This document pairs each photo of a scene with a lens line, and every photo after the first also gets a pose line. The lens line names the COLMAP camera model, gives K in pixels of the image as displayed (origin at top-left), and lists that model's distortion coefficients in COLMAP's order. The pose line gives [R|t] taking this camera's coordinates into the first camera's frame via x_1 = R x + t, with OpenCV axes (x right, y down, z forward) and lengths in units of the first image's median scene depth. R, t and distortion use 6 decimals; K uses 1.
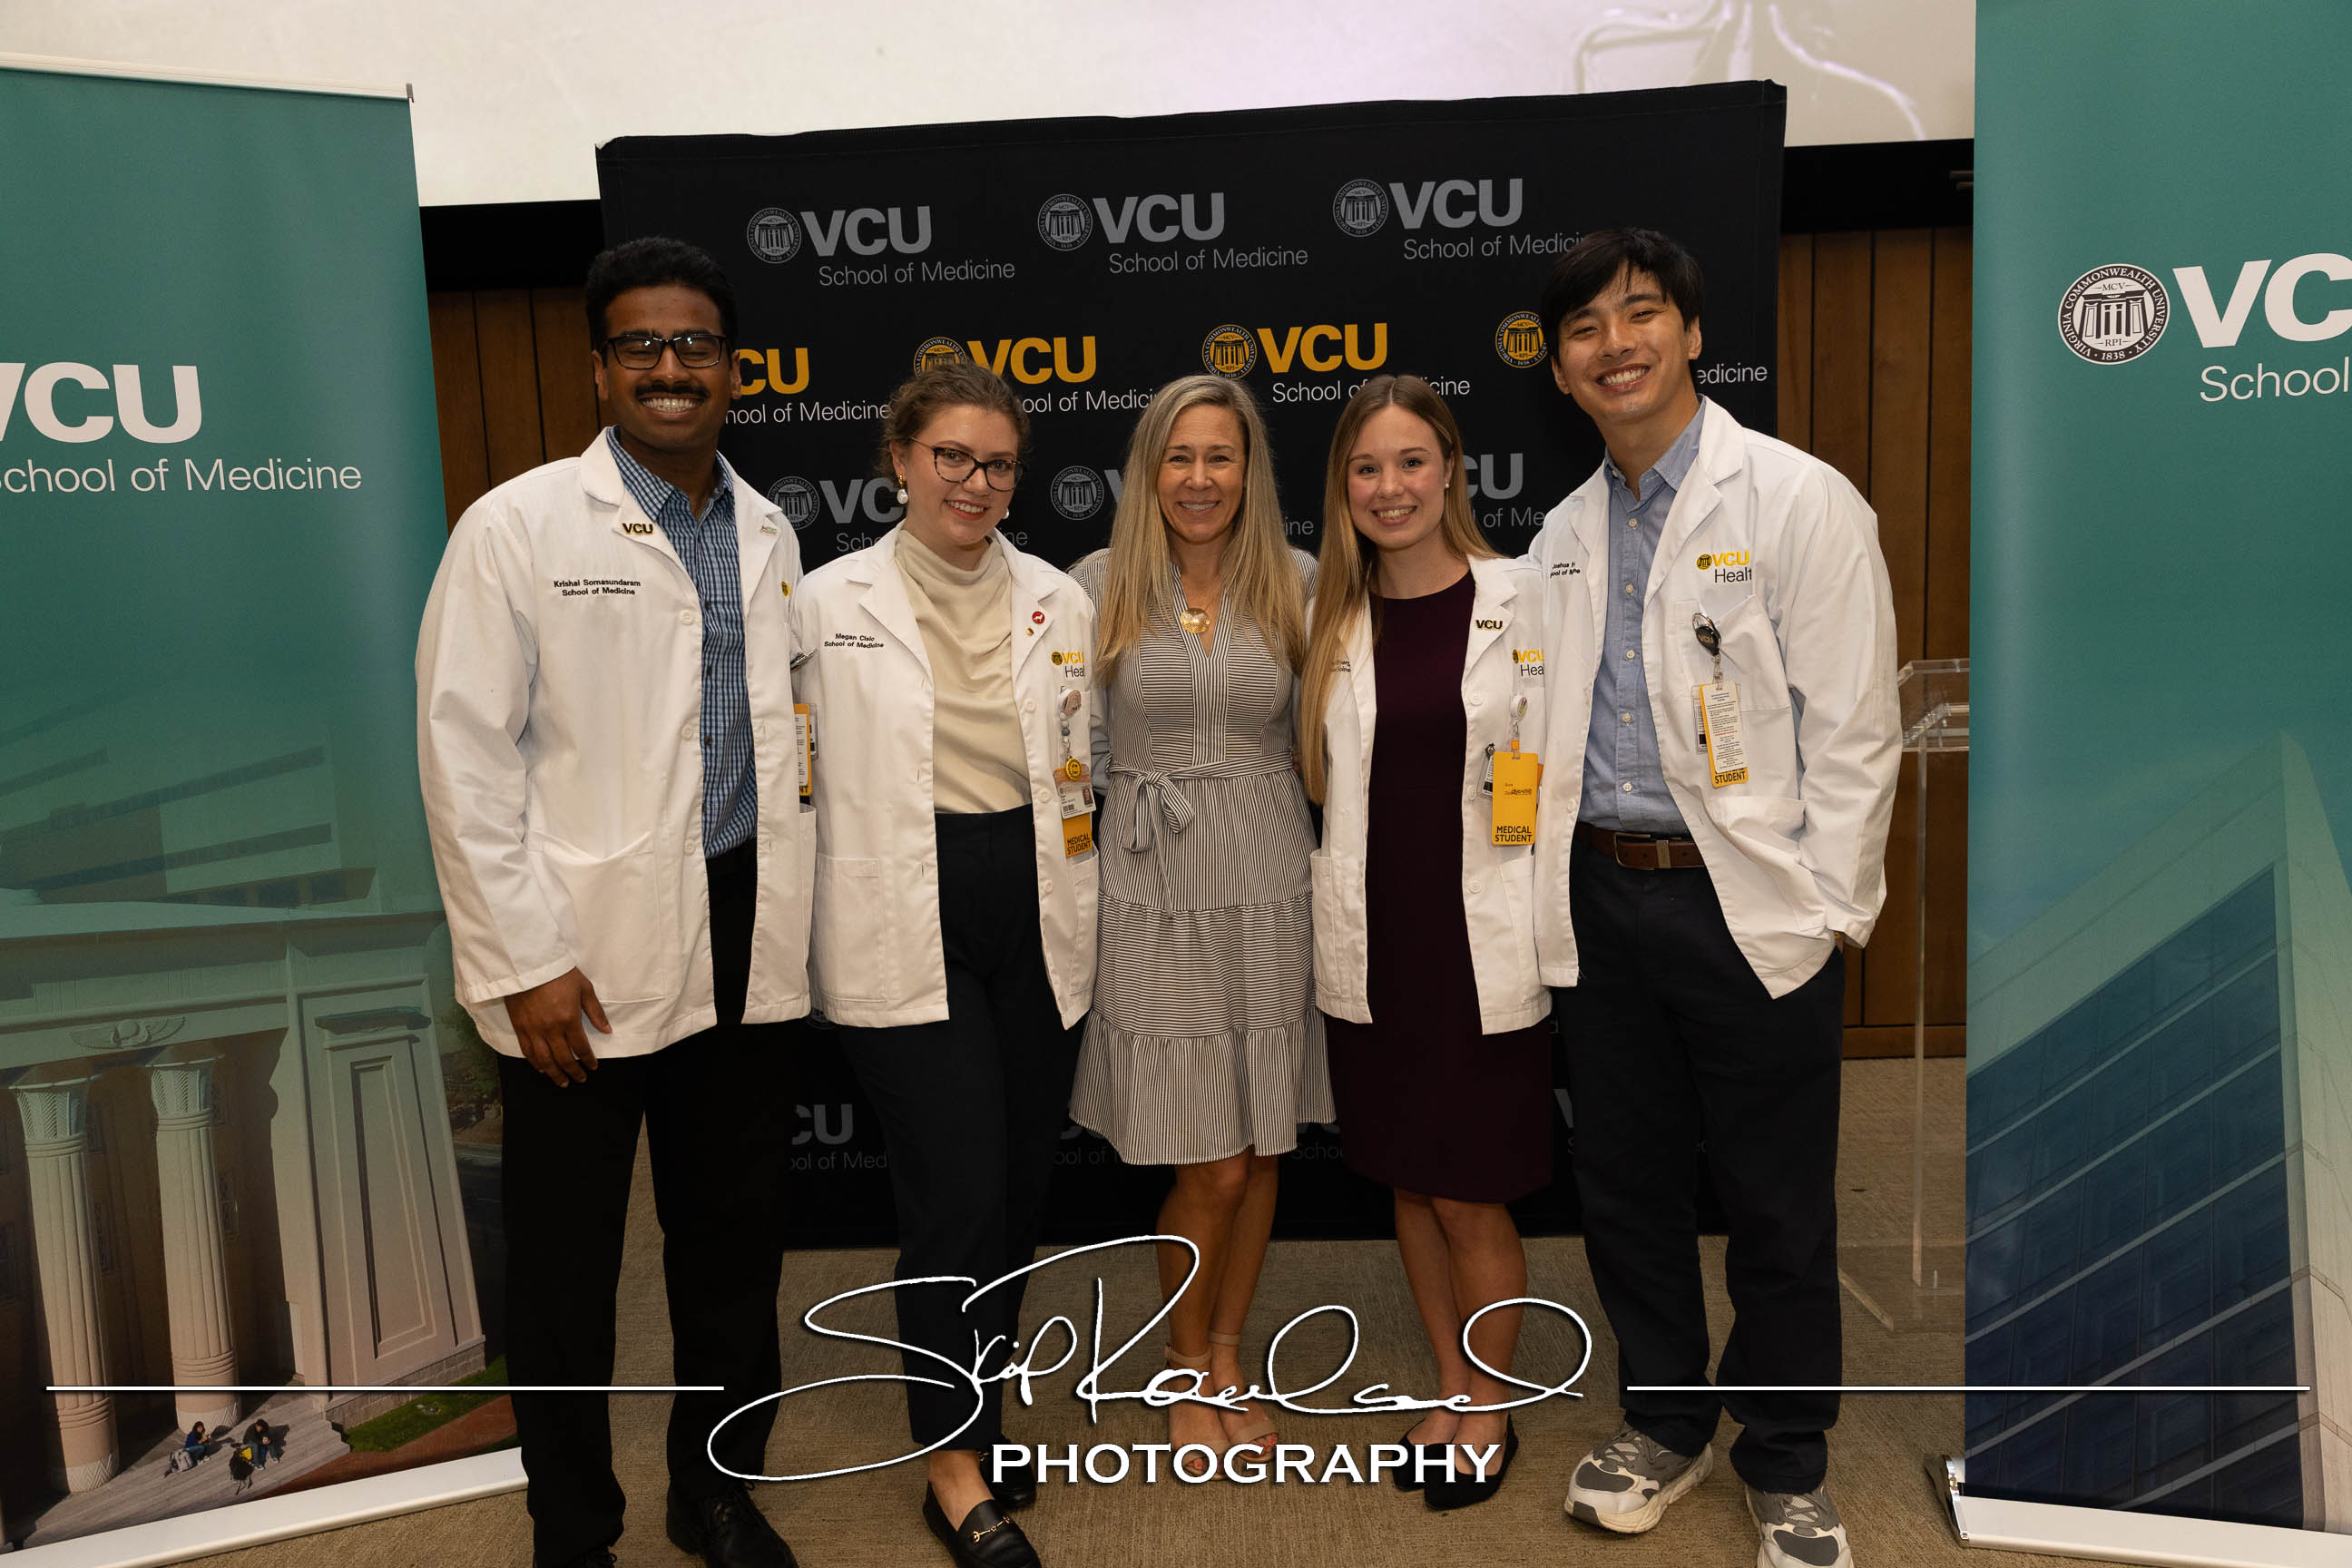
lens RADIAL K [[1529.7, 0, 1163.2], [0, 1529.7, 776.2], [0, 0, 1]] dist [-0.002386, 0.007454]
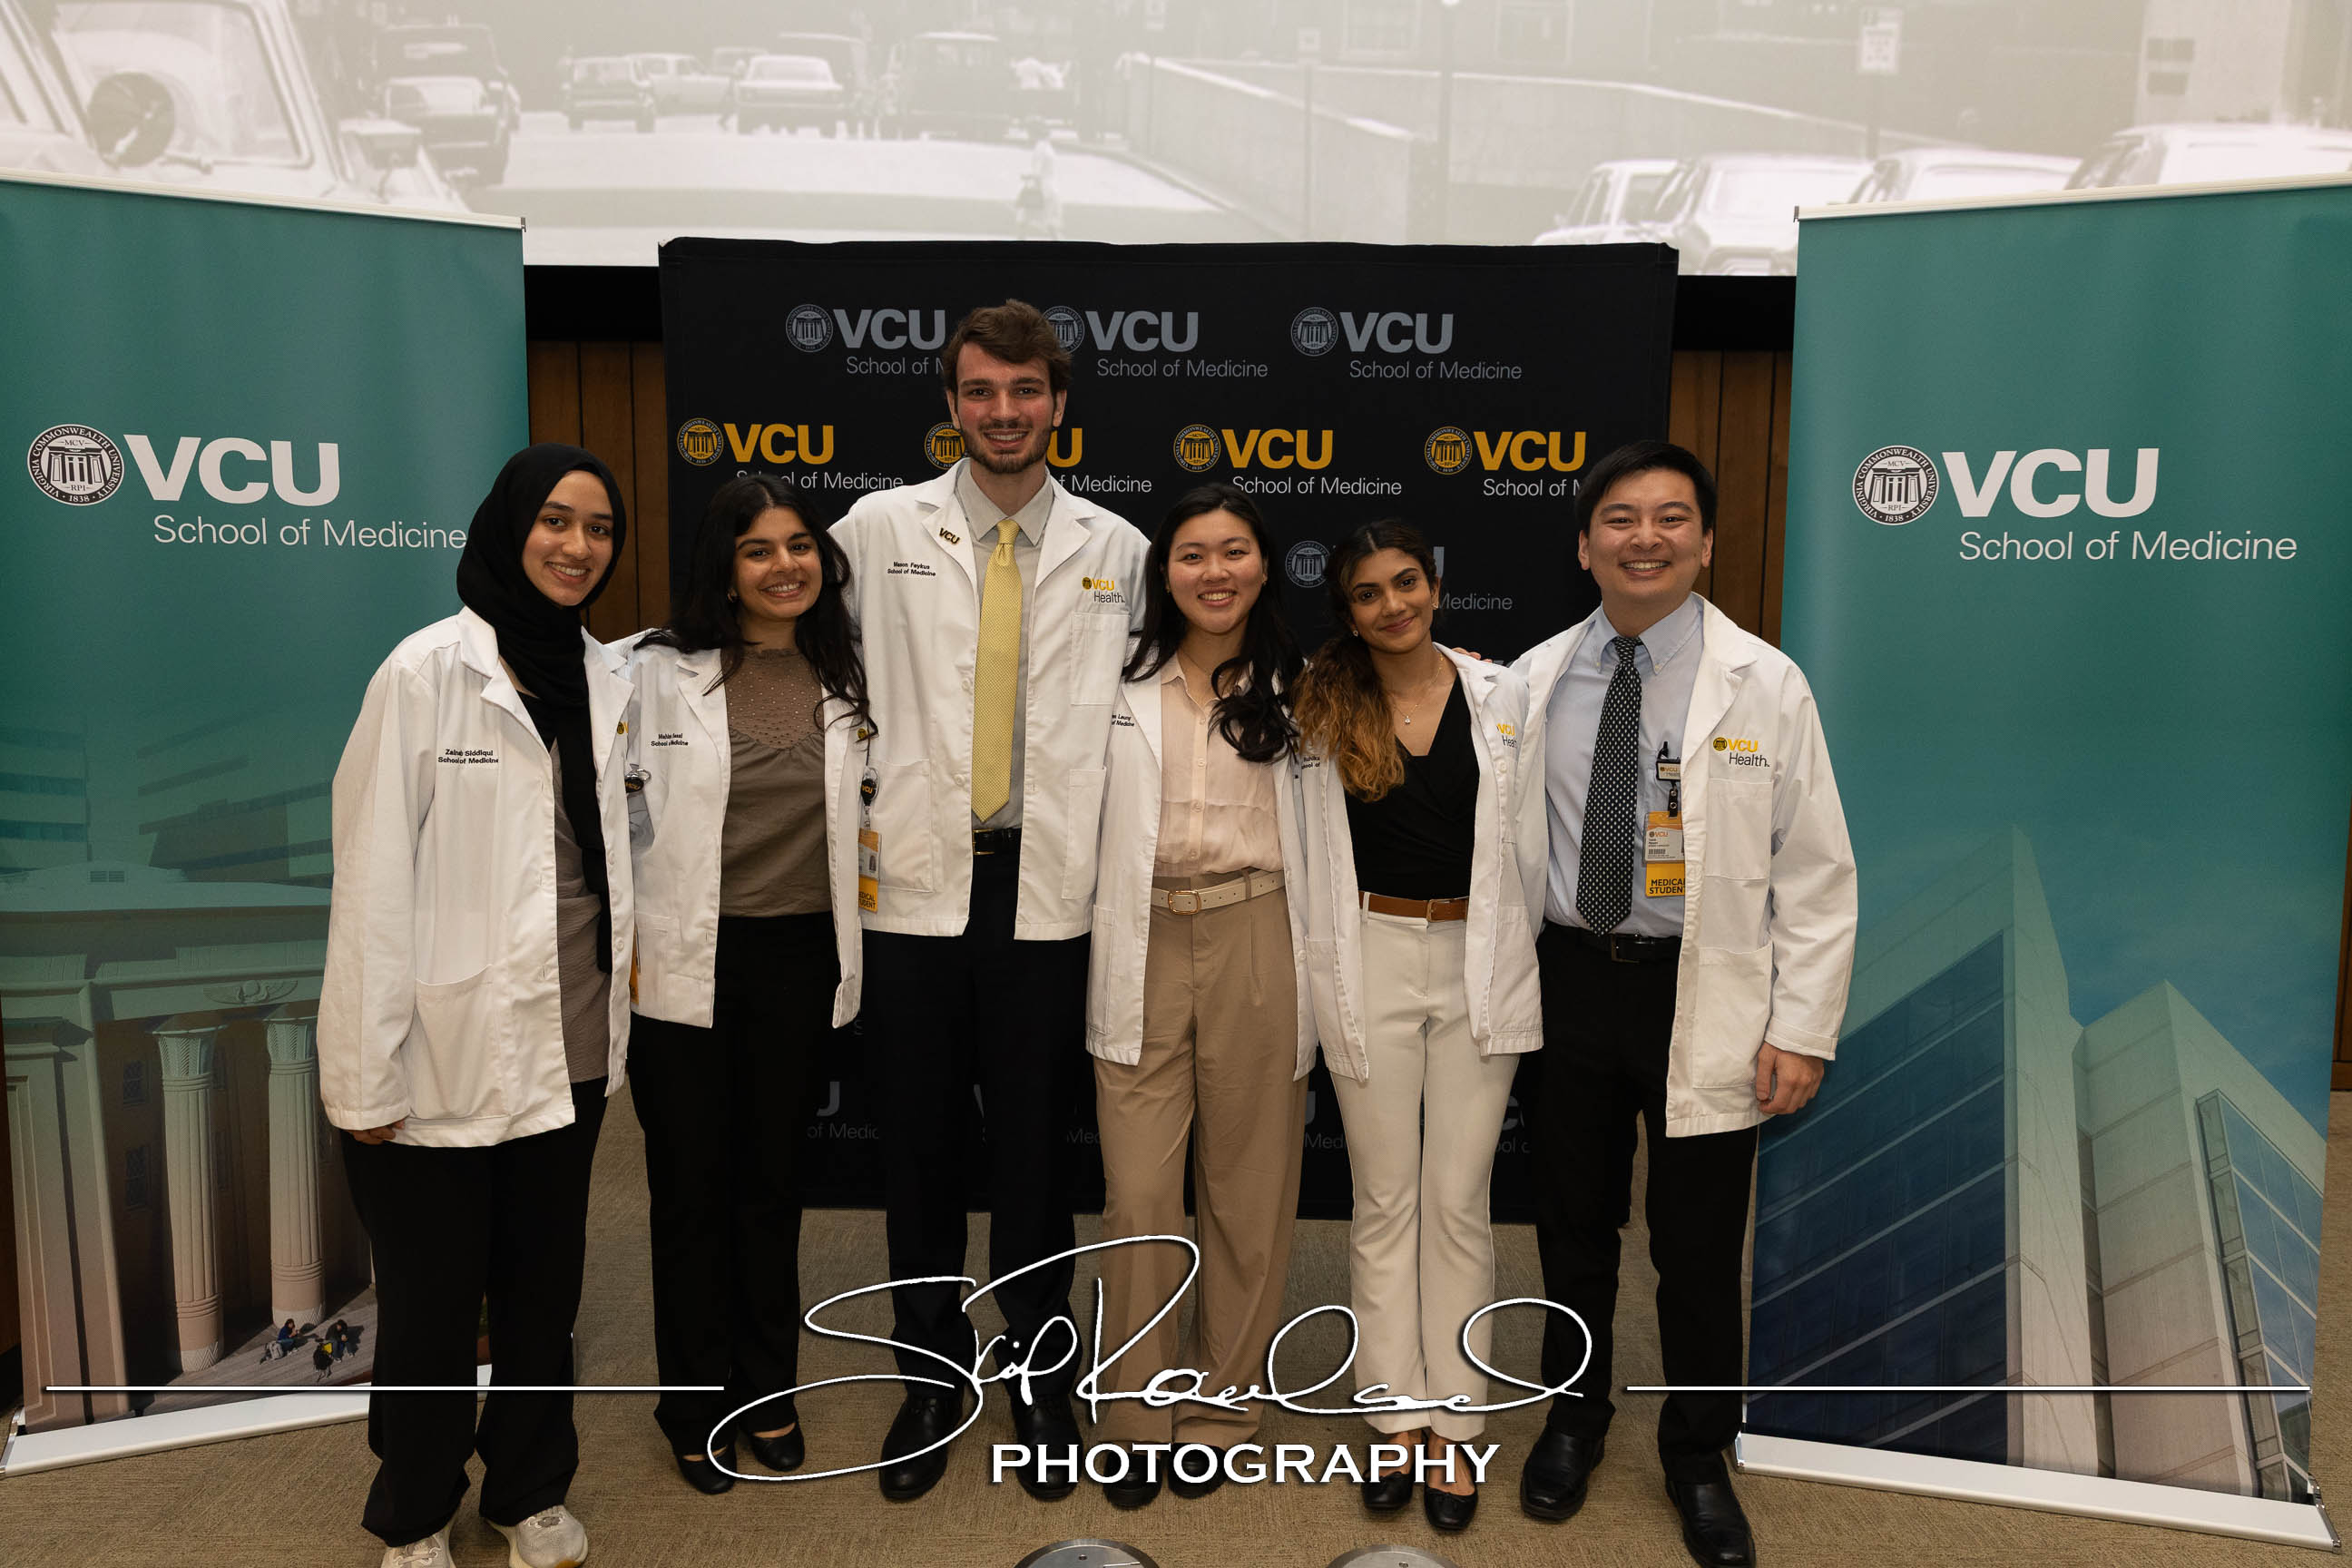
lens RADIAL K [[1529.7, 0, 1164.2], [0, 1529.7, 776.7], [0, 0, 1]] dist [-0.002386, 0.007454]
pose [[0.998778, 0.045907, 0.018328, 0.010992], [-0.045834, 0.998939, -0.004416, -0.027652], [-0.018511, 0.003570, 0.999822, -0.209665]]
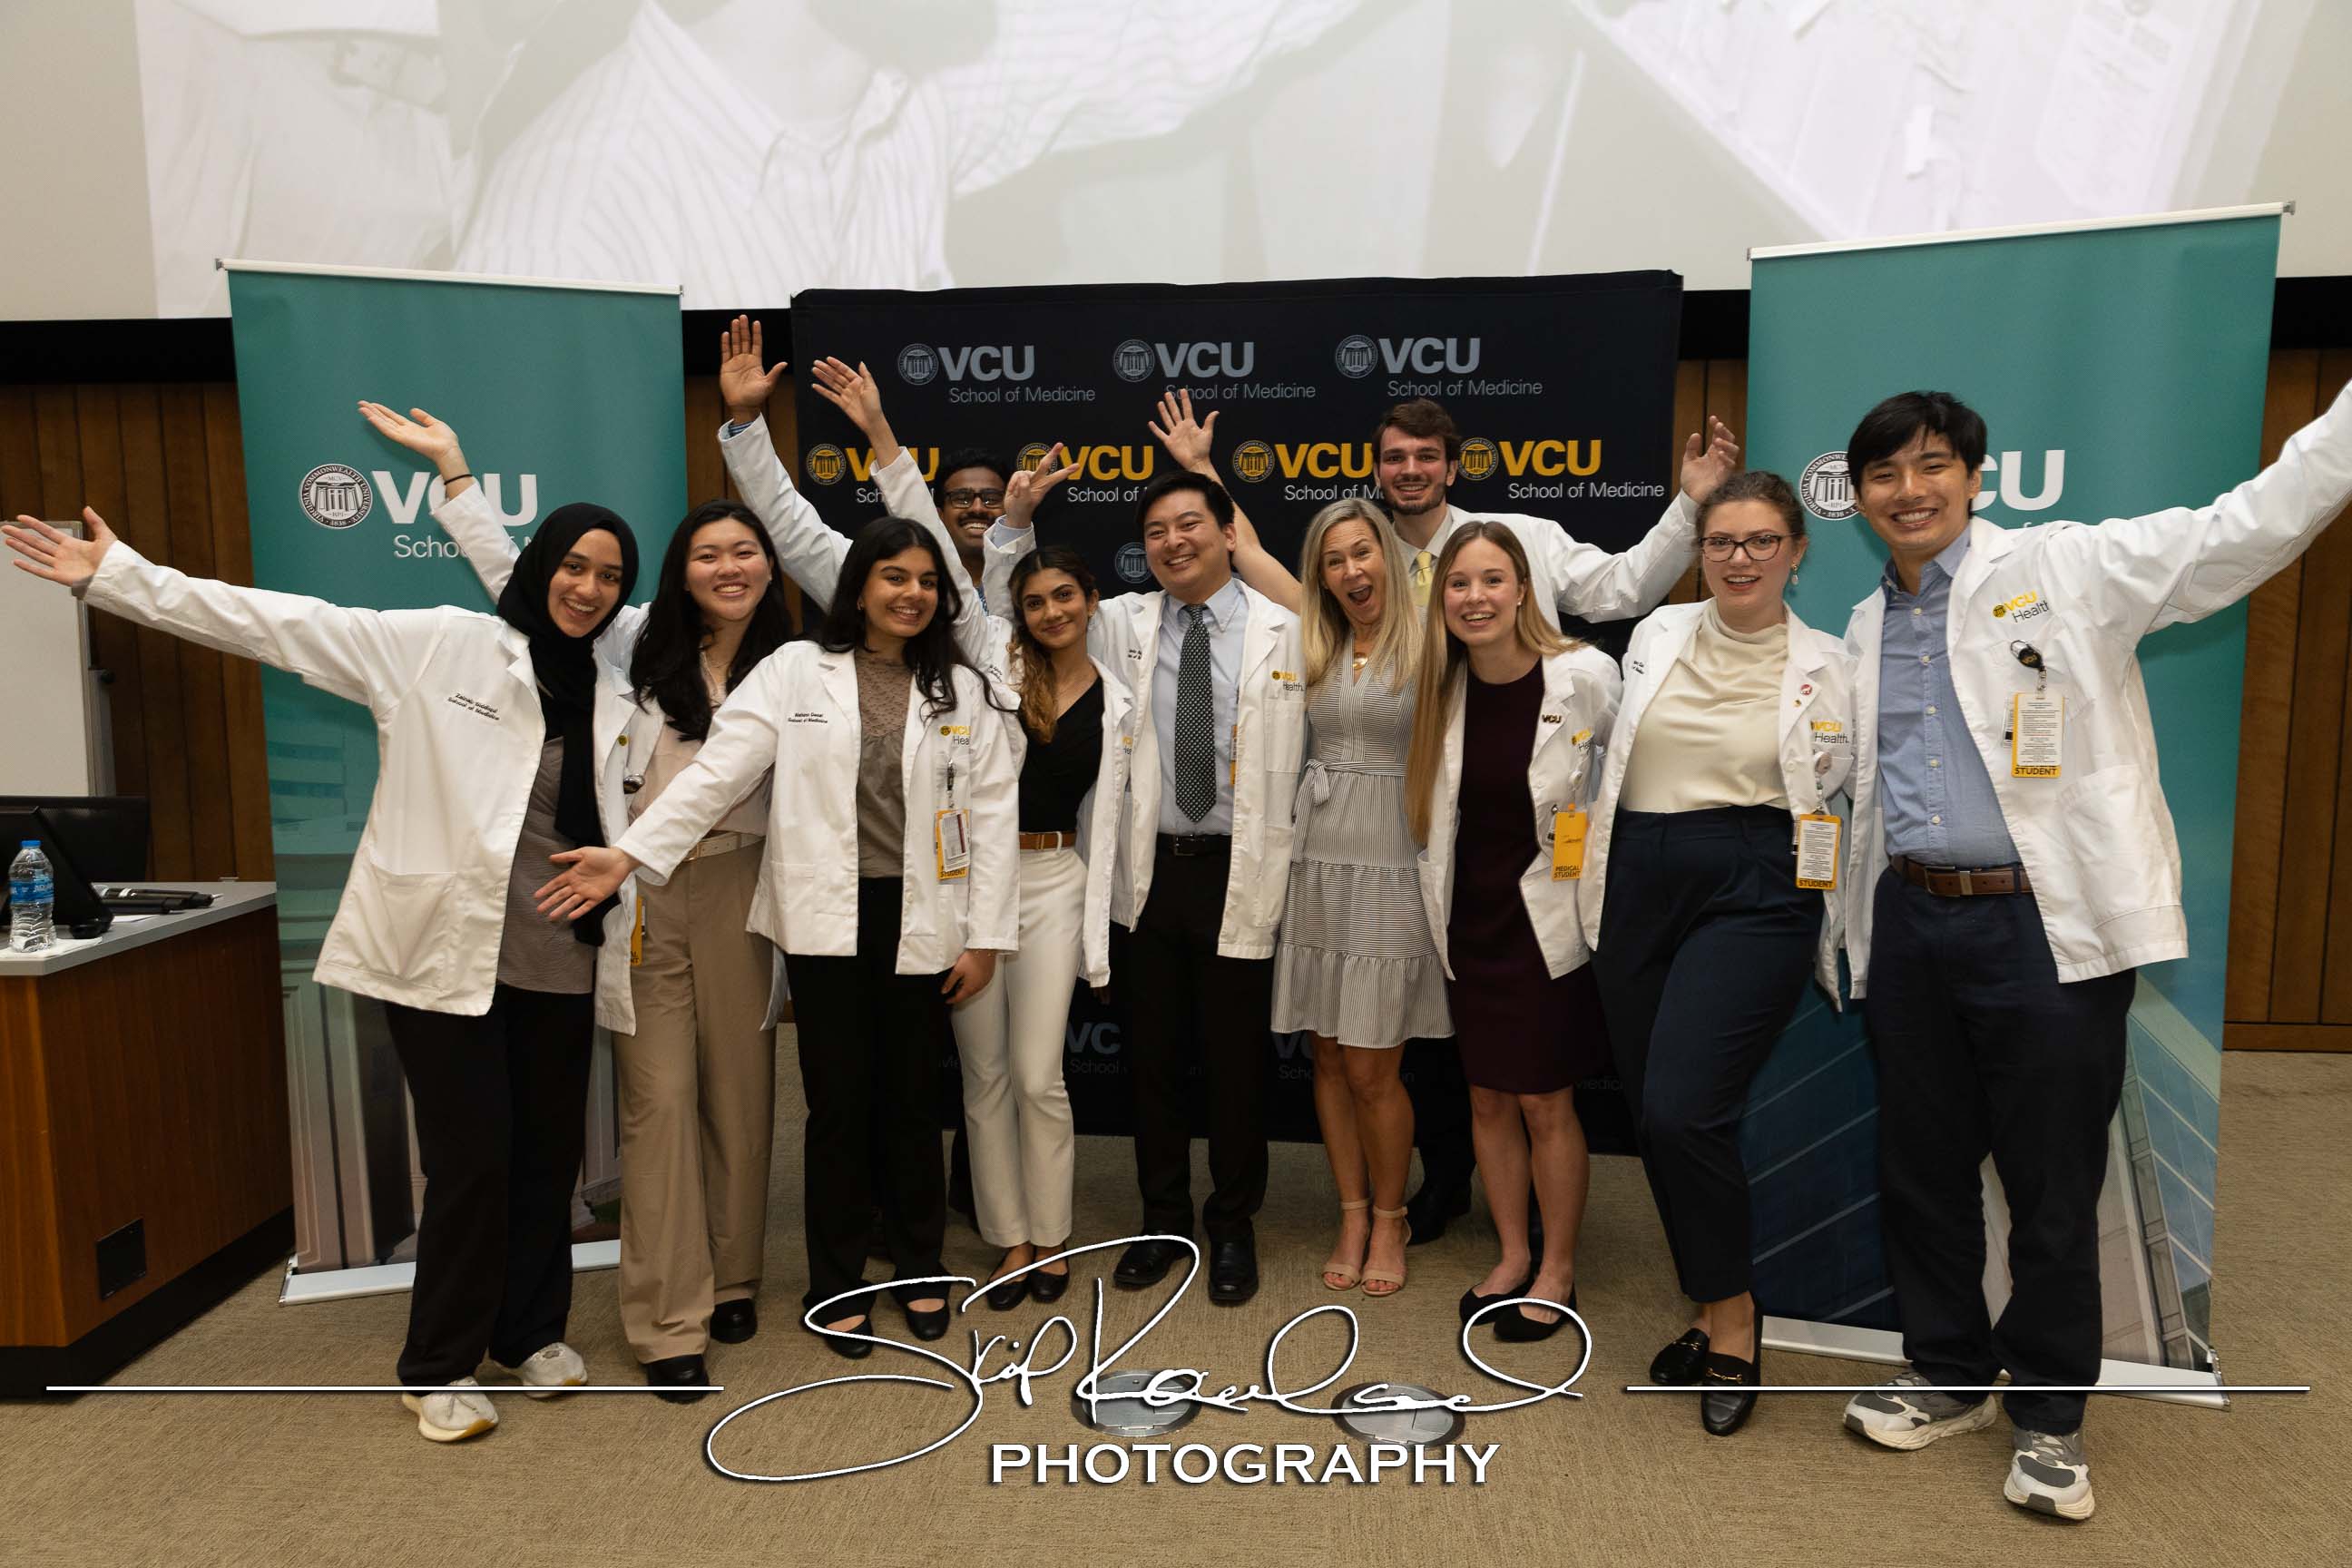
lens RADIAL K [[1529.7, 0, 1171.9], [0, 1529.7, 779.4], [0, 0, 1]] dist [-0.002386, 0.007454]
pose [[0.997408, 0.042302, -0.058200, 0.079883], [-0.042405, 0.999100, -0.000527, 0.002330], [0.058126, 0.002994, 0.998305, -0.422411]]
